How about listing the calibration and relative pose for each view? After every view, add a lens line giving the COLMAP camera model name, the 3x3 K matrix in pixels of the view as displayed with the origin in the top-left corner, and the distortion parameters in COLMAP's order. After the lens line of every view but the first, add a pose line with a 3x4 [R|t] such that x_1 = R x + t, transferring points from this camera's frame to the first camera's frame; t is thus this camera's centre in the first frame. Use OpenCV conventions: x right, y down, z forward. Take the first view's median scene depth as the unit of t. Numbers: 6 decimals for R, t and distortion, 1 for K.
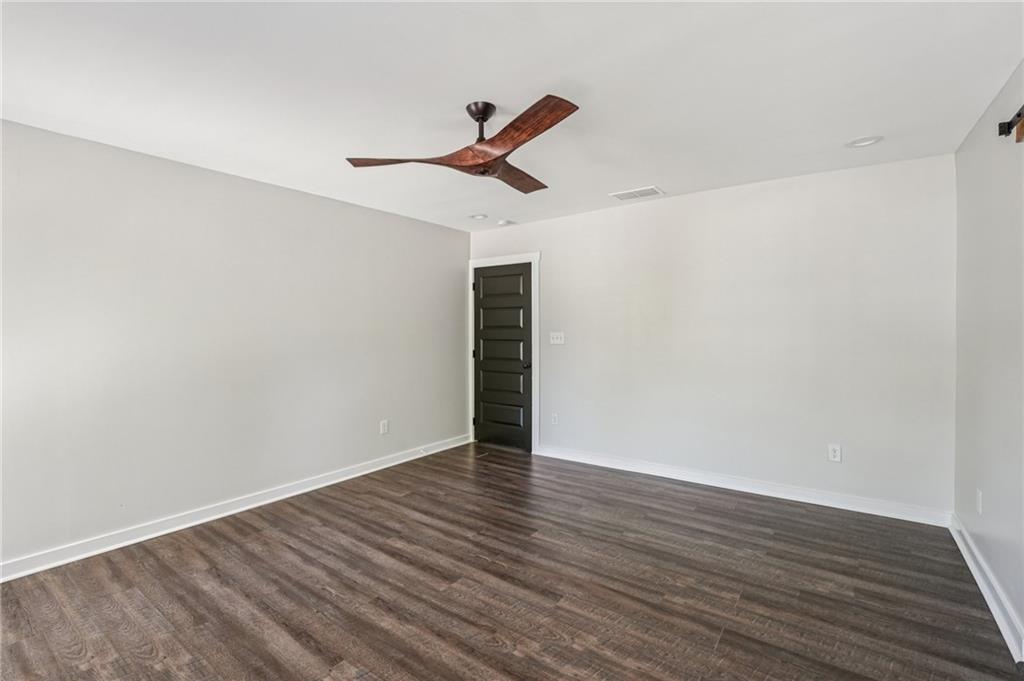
lens RADIAL K [[459.0, 0, 504.7], [0, 459.0, 330.5], [0, 0, 1]] dist [-0.009174, -0.000892]
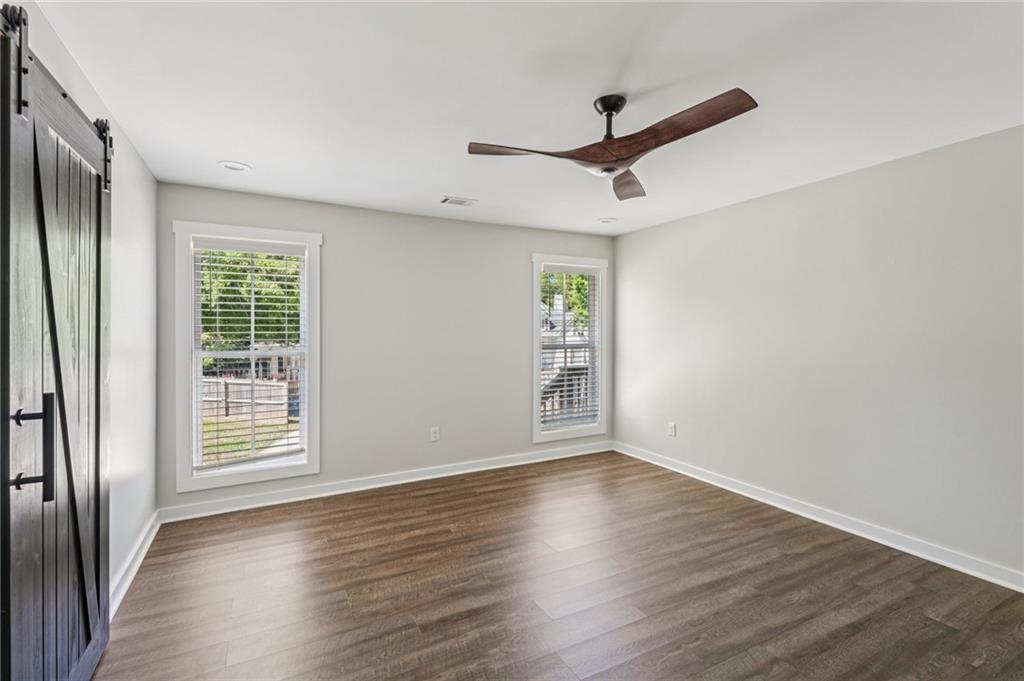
lens RADIAL K [[459.0, 0, 508.4], [0, 459.0, 327.4], [0, 0, 1]] dist [-0.009174, -0.000892]
pose [[-0.433454, -0.007270, -0.901147, 0.716171], [-0.009905, 0.999945, -0.003303, -0.012506], [0.901121, 0.007494, -0.433502, 0.987060]]
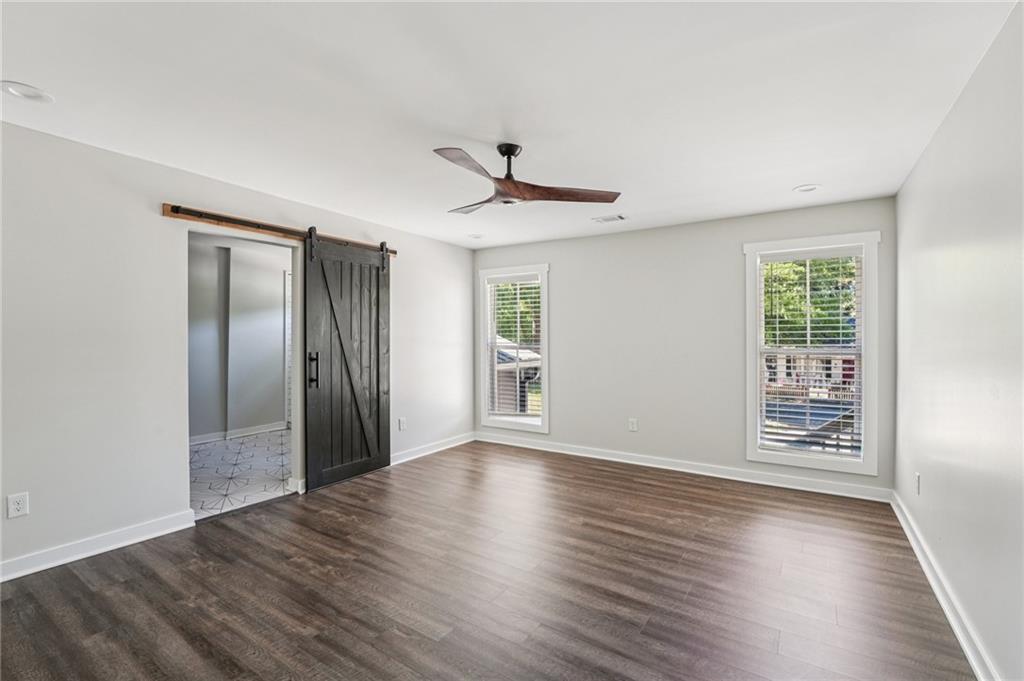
lens RADIAL K [[459.0, 0, 508.2], [0, 459.0, 339.8], [0, 0, 1]] dist [-0.009174, -0.000892]
pose [[-0.998787, -0.000580, -0.049228, 0.006903], [-0.001621, 0.999776, 0.021116, -0.012339], [0.049205, 0.021170, -0.998564, 1.769687]]
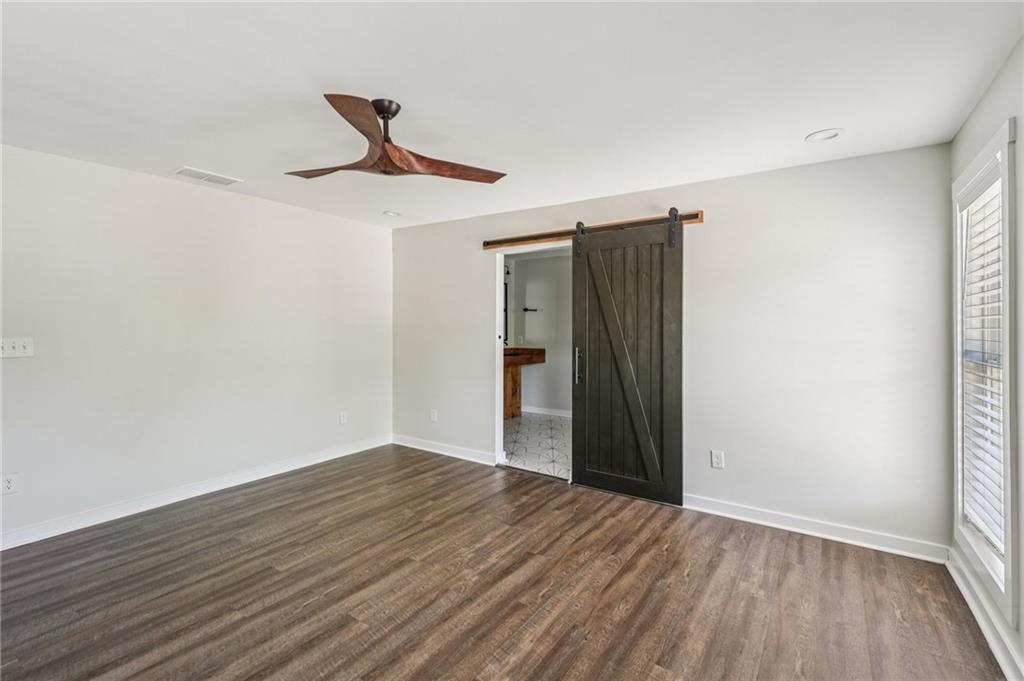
lens RADIAL K [[459.0, 0, 512.3], [0, 459.0, 334.7], [0, 0, 1]] dist [-0.009174, -0.000892]
pose [[-0.032170, -0.012393, 0.999406, -0.842375], [0.008902, 0.999880, 0.012686, -0.002606], [-0.999443, 0.009305, -0.032056, 0.615266]]
